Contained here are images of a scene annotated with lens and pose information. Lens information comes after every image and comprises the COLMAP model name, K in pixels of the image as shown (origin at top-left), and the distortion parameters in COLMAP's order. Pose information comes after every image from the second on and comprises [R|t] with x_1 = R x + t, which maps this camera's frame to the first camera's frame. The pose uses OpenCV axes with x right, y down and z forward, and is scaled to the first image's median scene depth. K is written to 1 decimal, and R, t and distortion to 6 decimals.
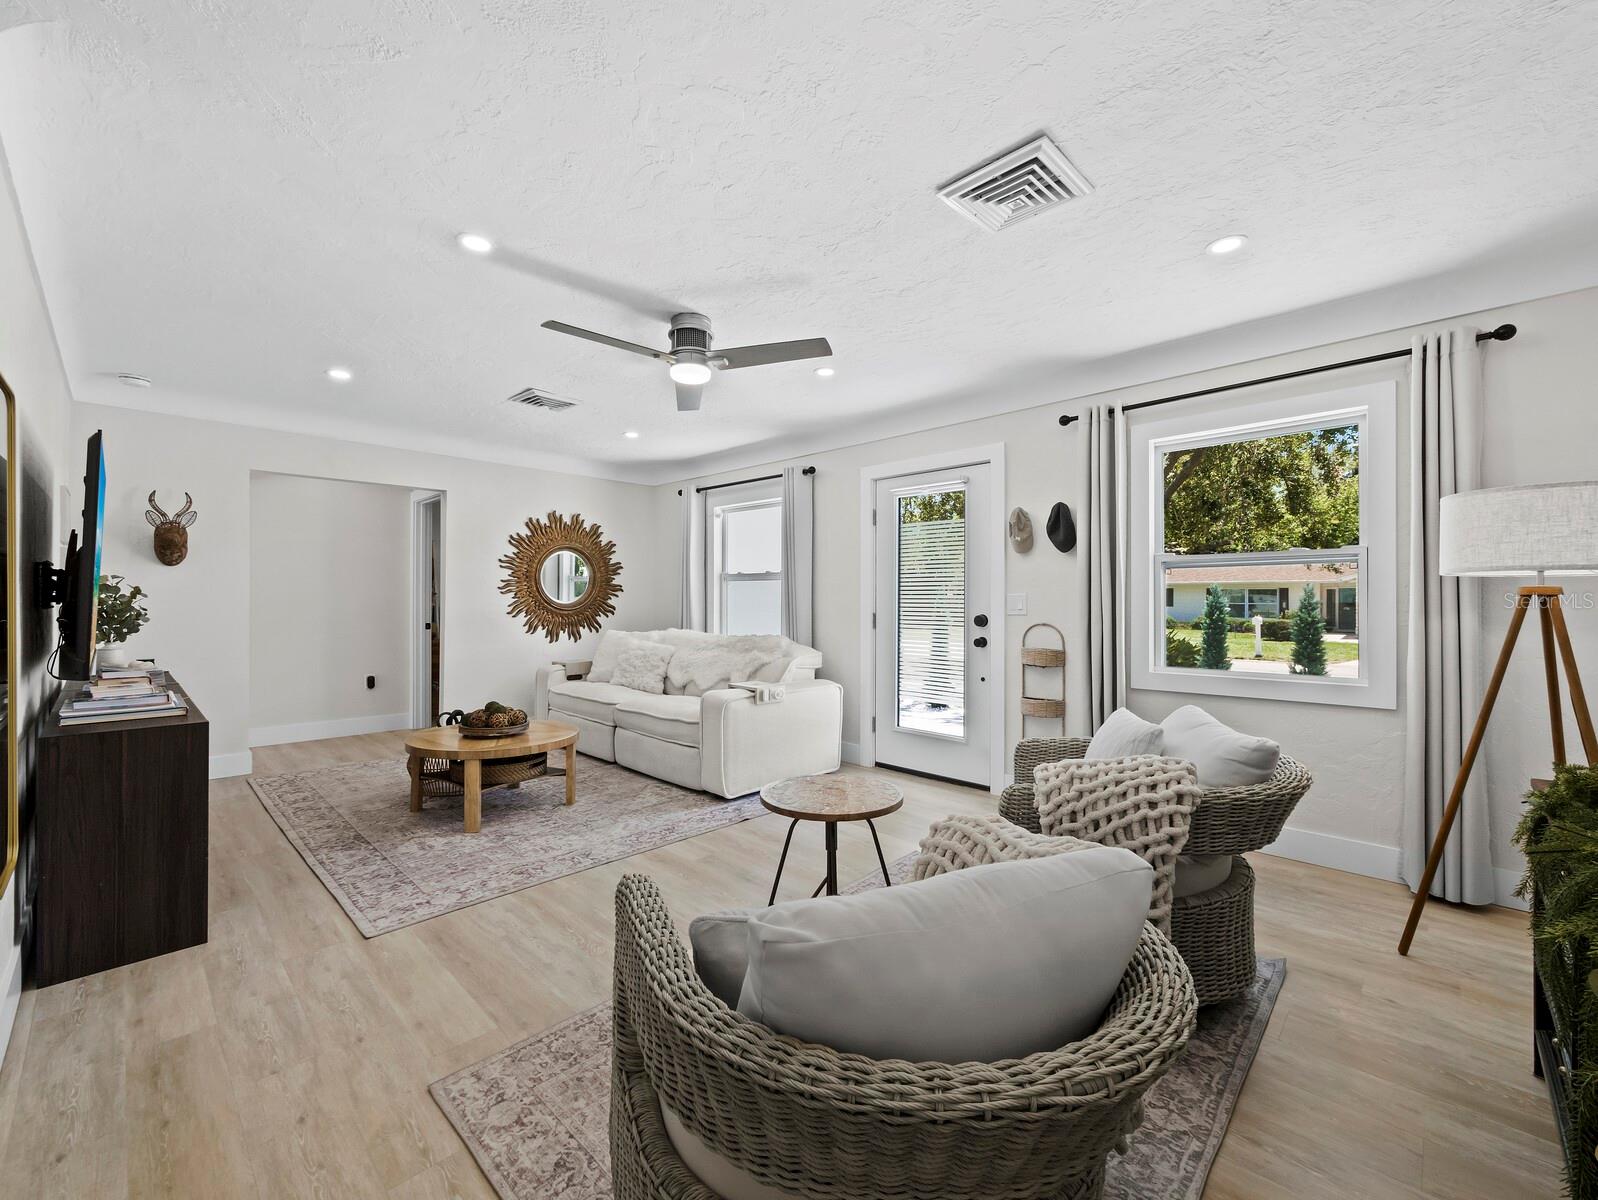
lens RADIAL K [[670.2, 0, 802.4], [0, 670.2, 598.9], [0, 0, 1]] dist [0.000328, -0.000232]
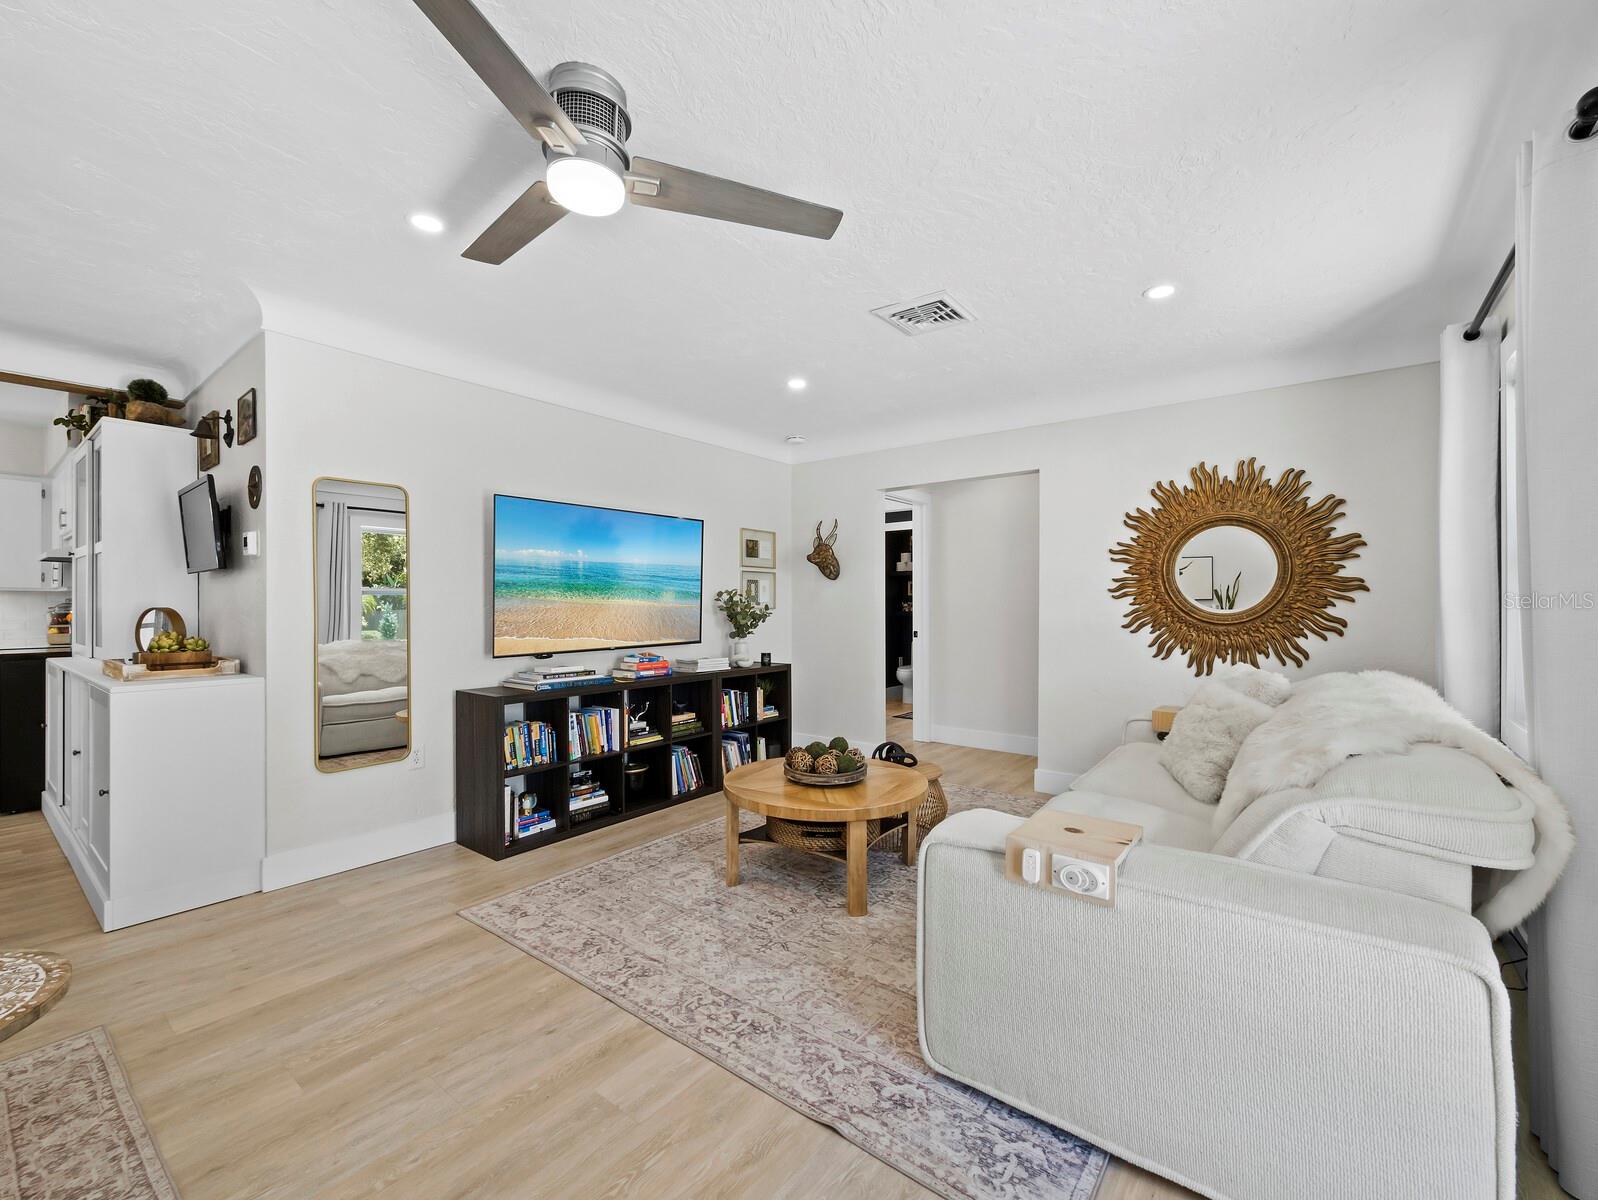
lens RADIAL K [[670.2, 0, 804.1], [0, 670.2, 608.2], [0, 0, 1]] dist [0.000328, -0.000232]
pose [[0.113783, 0.000787, -0.993505, 0.313857], [0.000537, 0.999999, 0.000854, 0.002346], [0.993506, -0.000631, 0.113782, 0.888119]]
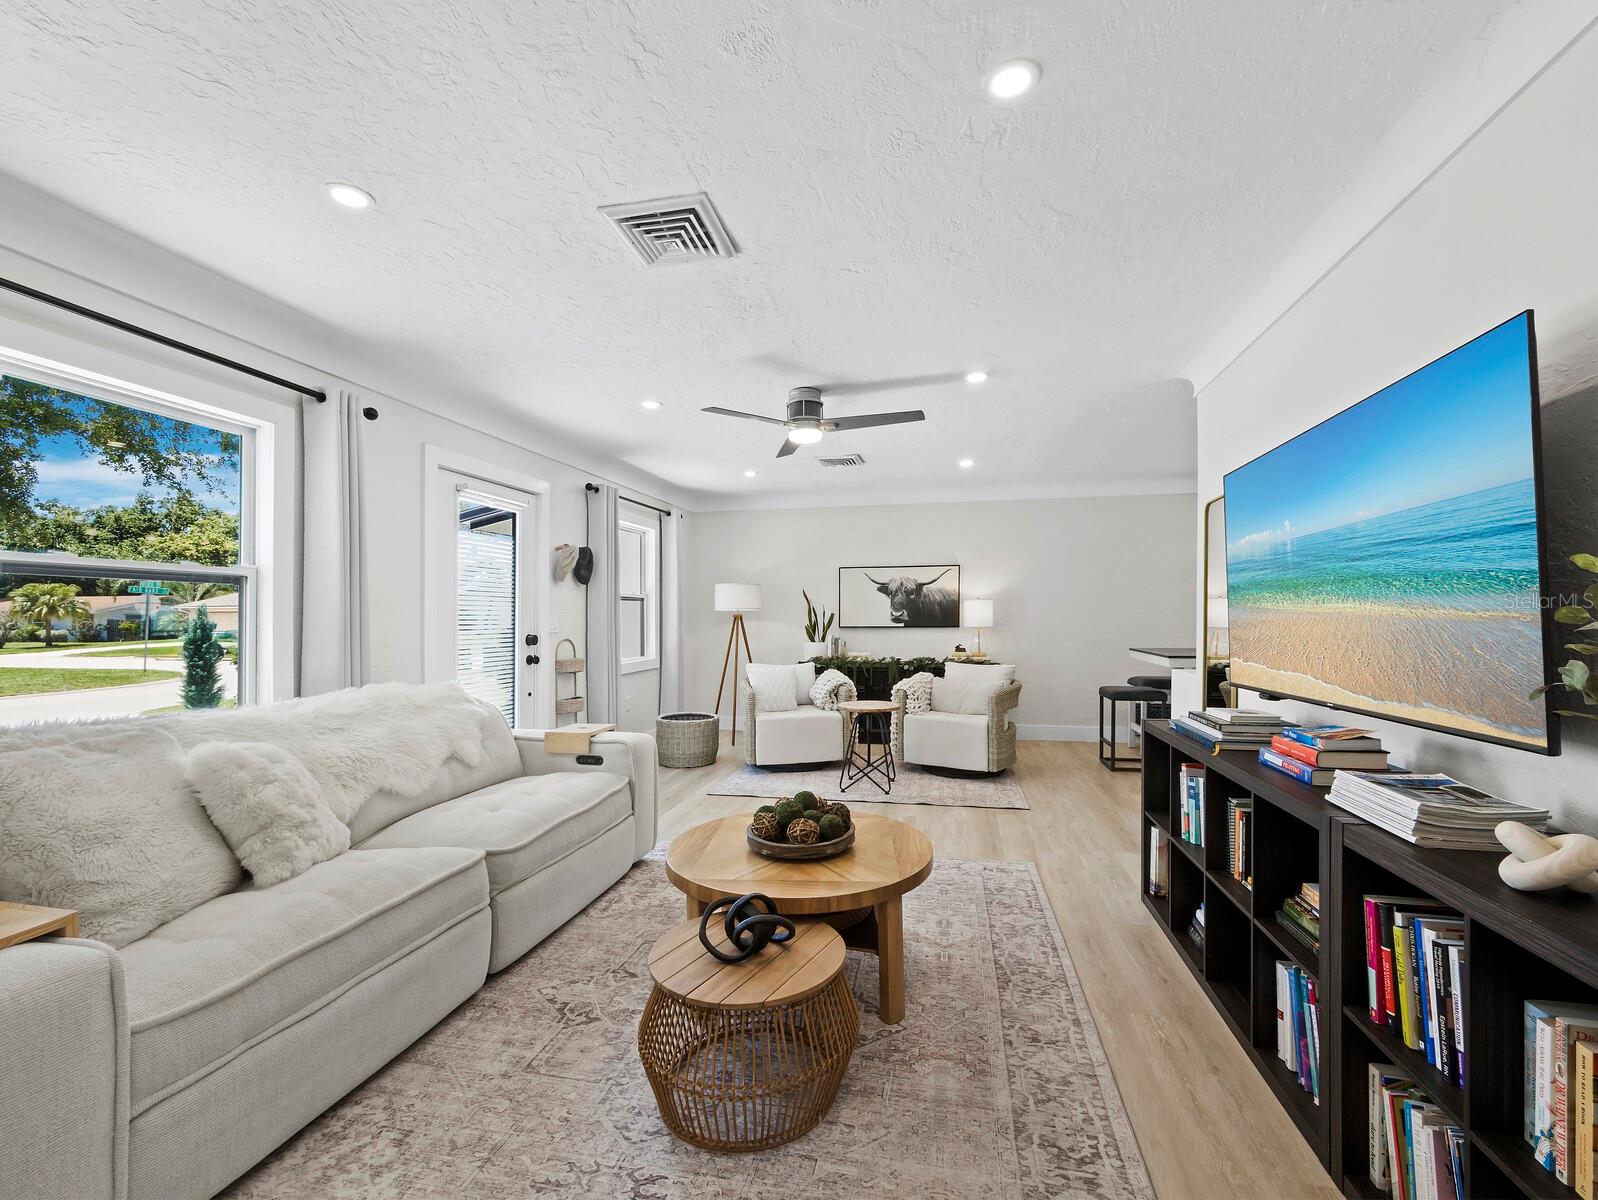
lens RADIAL K [[670.2, 0, 811.5], [0, 670.2, 605.8], [0, 0, 1]] dist [0.000328, -0.000232]
pose [[-0.533763, 0.017288, 0.845457, -0.977591], [0.003848, 0.999830, -0.018015, -0.001567], [-0.845625, -0.006362, -0.533739, 1.314776]]
